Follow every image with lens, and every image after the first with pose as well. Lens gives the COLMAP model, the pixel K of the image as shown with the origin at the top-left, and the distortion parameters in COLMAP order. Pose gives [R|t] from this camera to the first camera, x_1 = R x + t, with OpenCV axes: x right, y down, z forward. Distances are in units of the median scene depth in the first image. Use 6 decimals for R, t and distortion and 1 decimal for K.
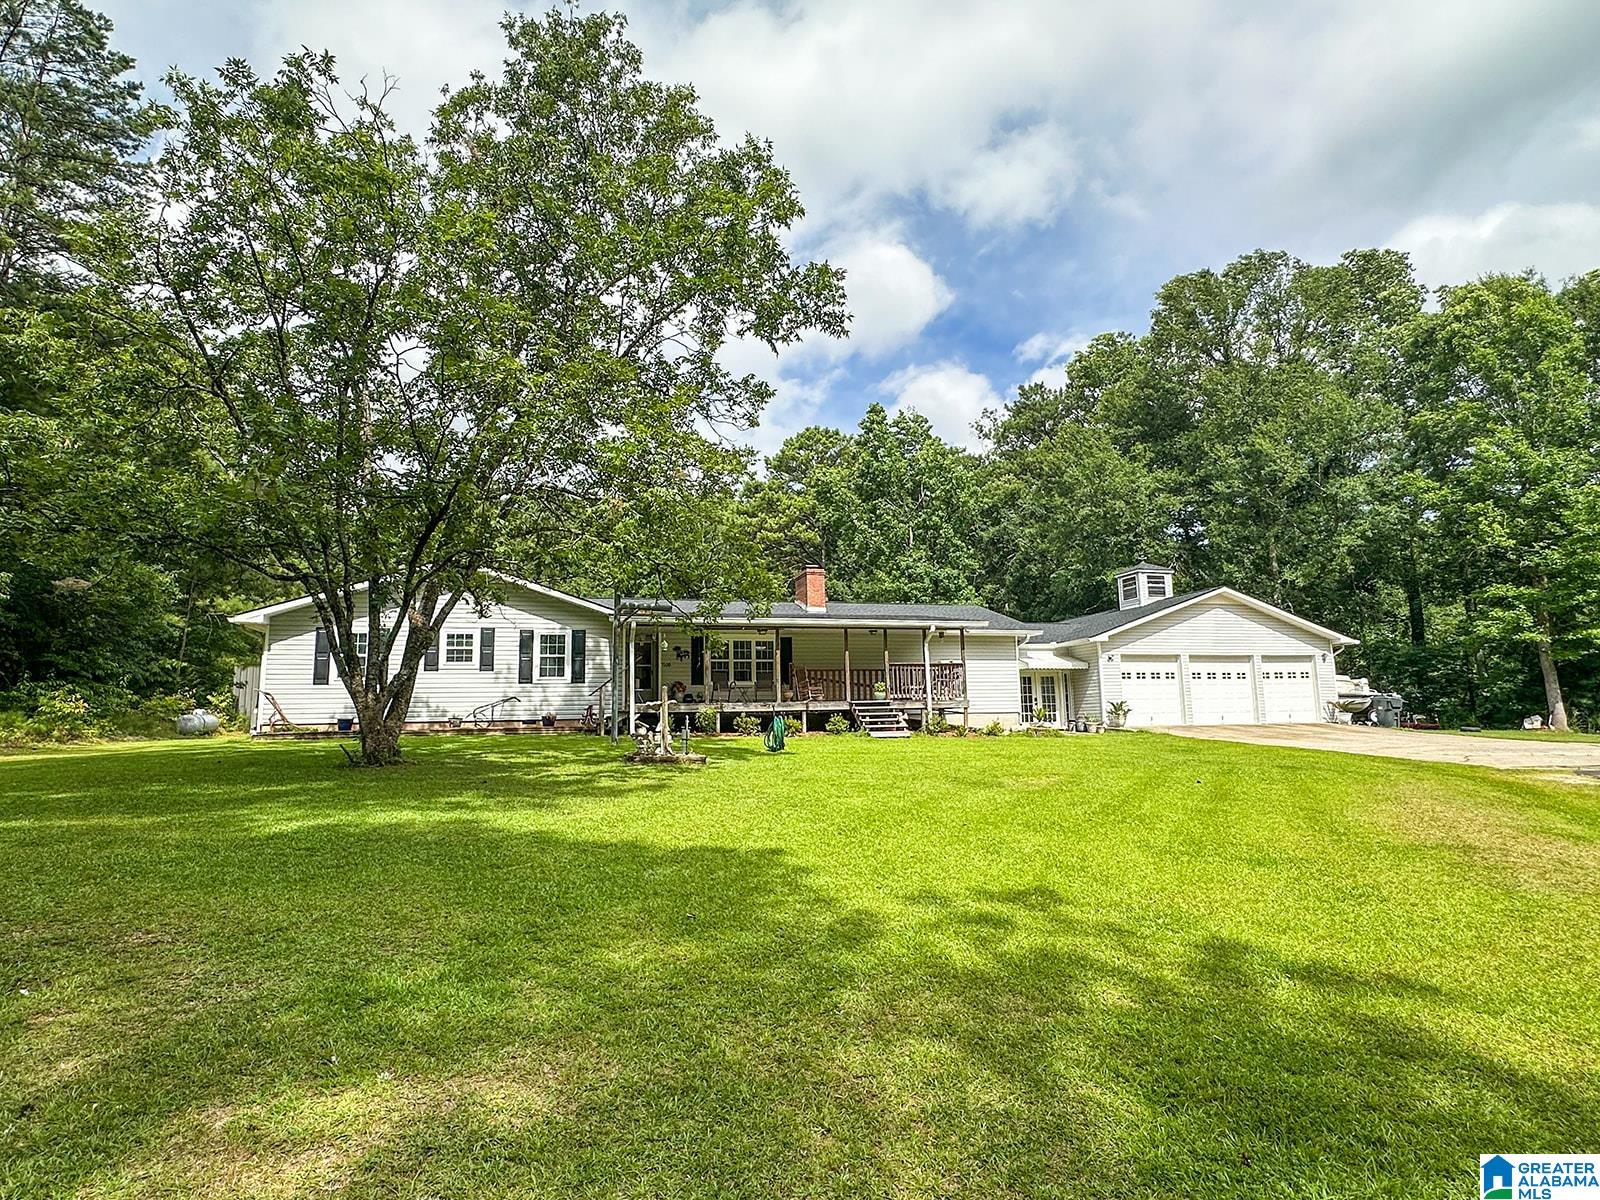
lens RADIAL K [[830.9, 0, 800.0], [0, 830.9, 600.0], [0, 0, 1]] dist [-0.001509, -0.000137]
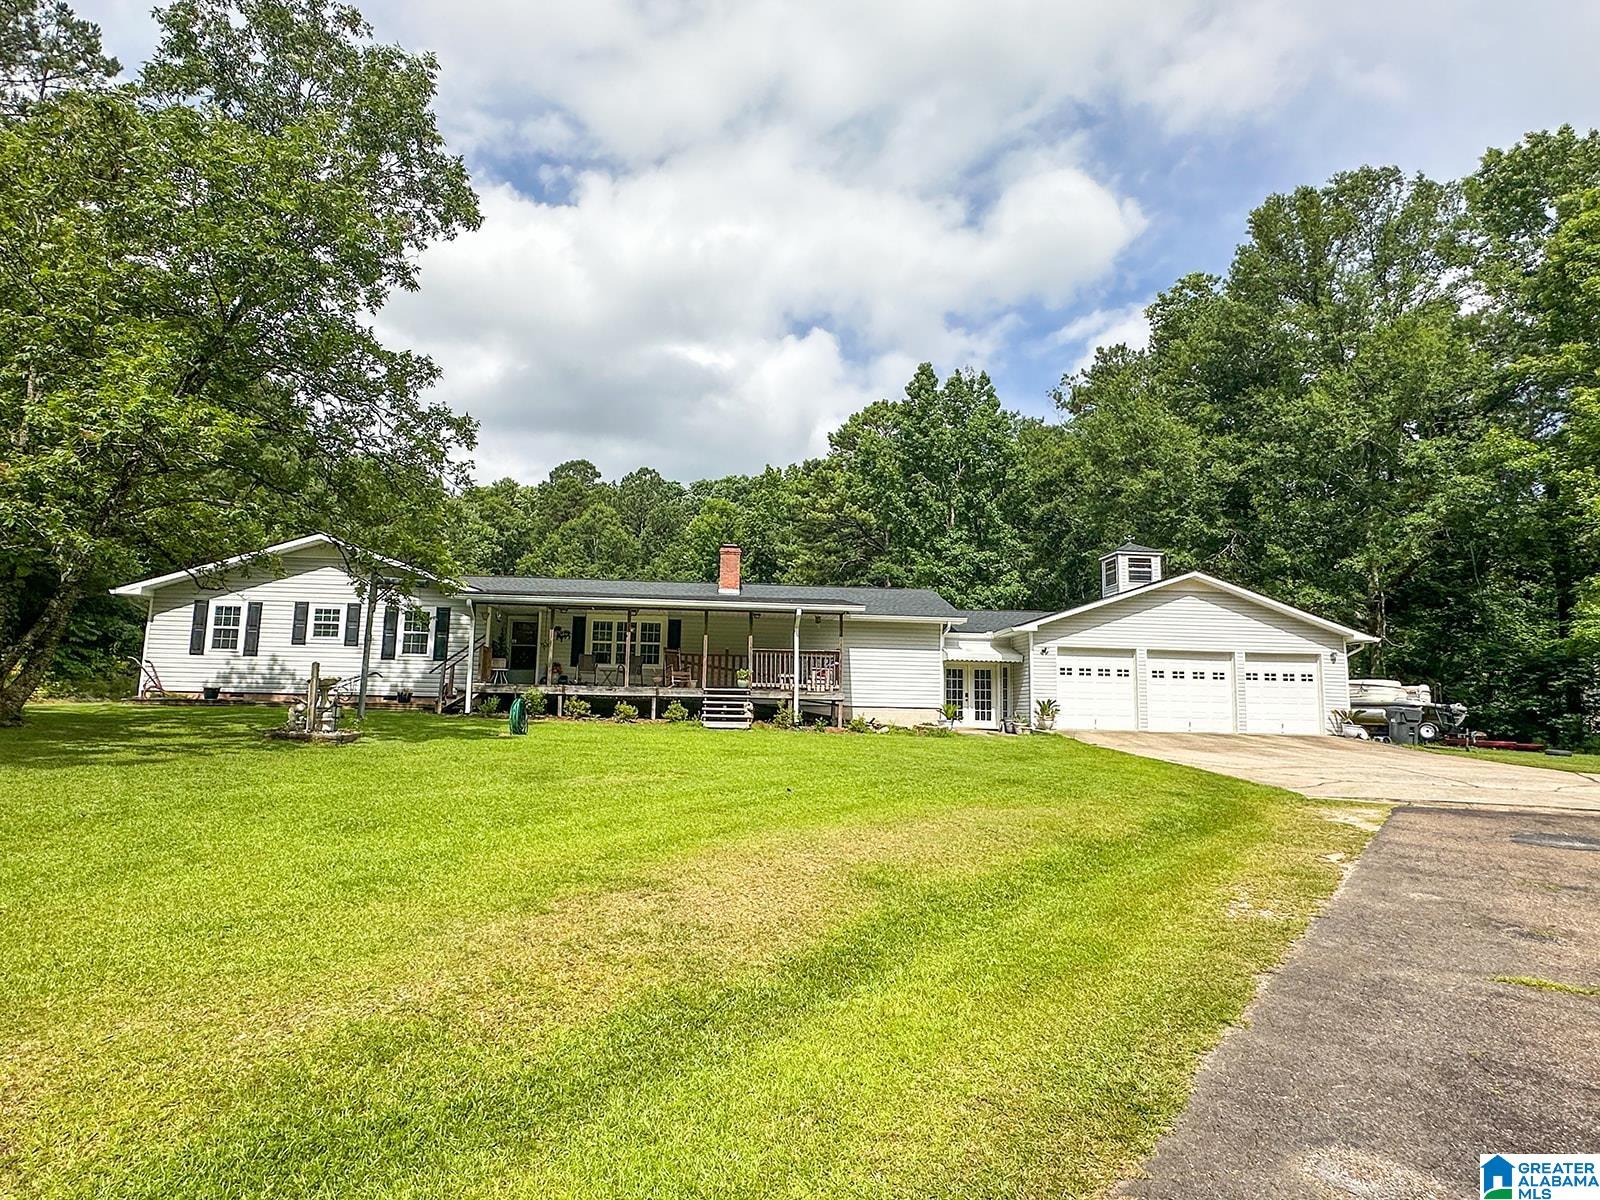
lens RADIAL K [[863.8, 0, 800.0], [0, 863.8, 600.0], [0, 0, 1]] dist [-0.000231, -0.000263]
pose [[0.982514, 0.015368, -0.185553, 0.278783], [-0.012433, 0.999779, 0.016973, 0.003818], [0.185773, -0.014369, 0.982488, 0.054083]]
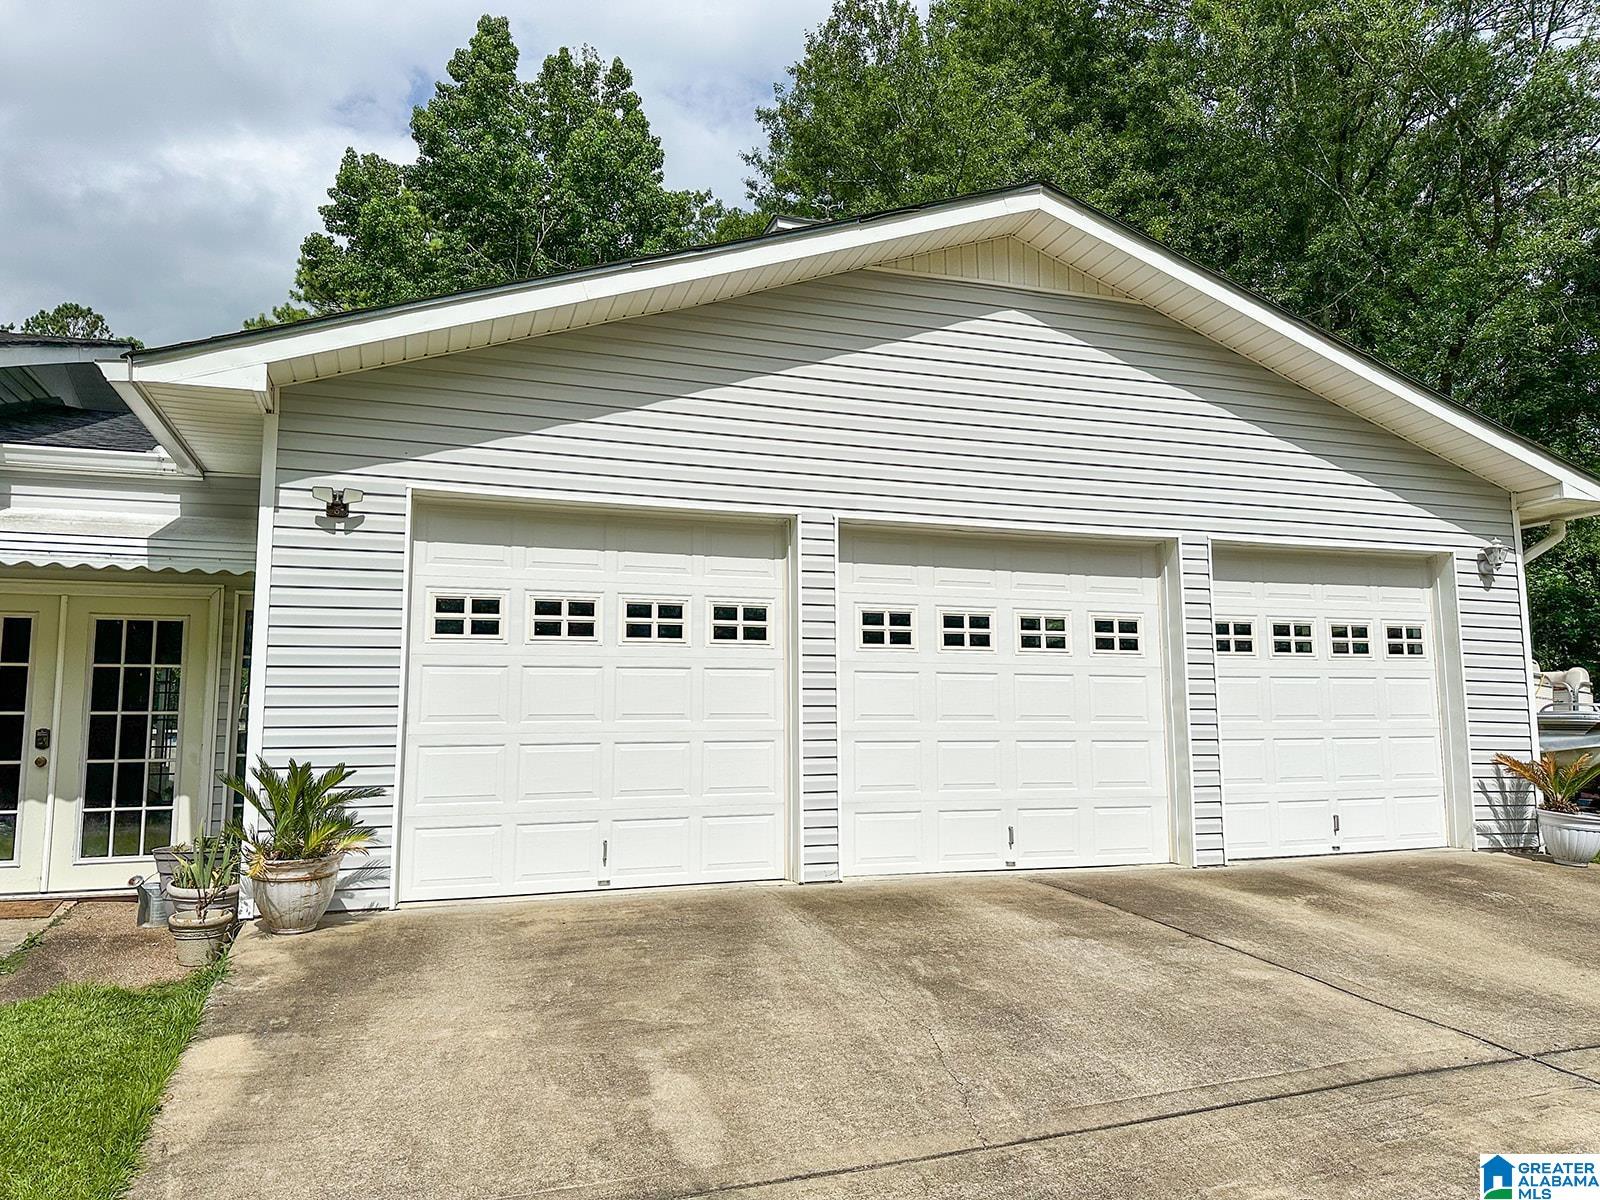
lens RADIAL K [[1136.4, 0, 800.0], [0, 1136.4, 600.0], [0, 0, 1]] dist [0.024403, -0.002594]
pose [[0.997279, 0.019657, 0.071052, 0.437926], [-0.021871, 0.999295, 0.030520, 0.076540], [-0.070402, -0.031991, 0.997006, 0.728906]]
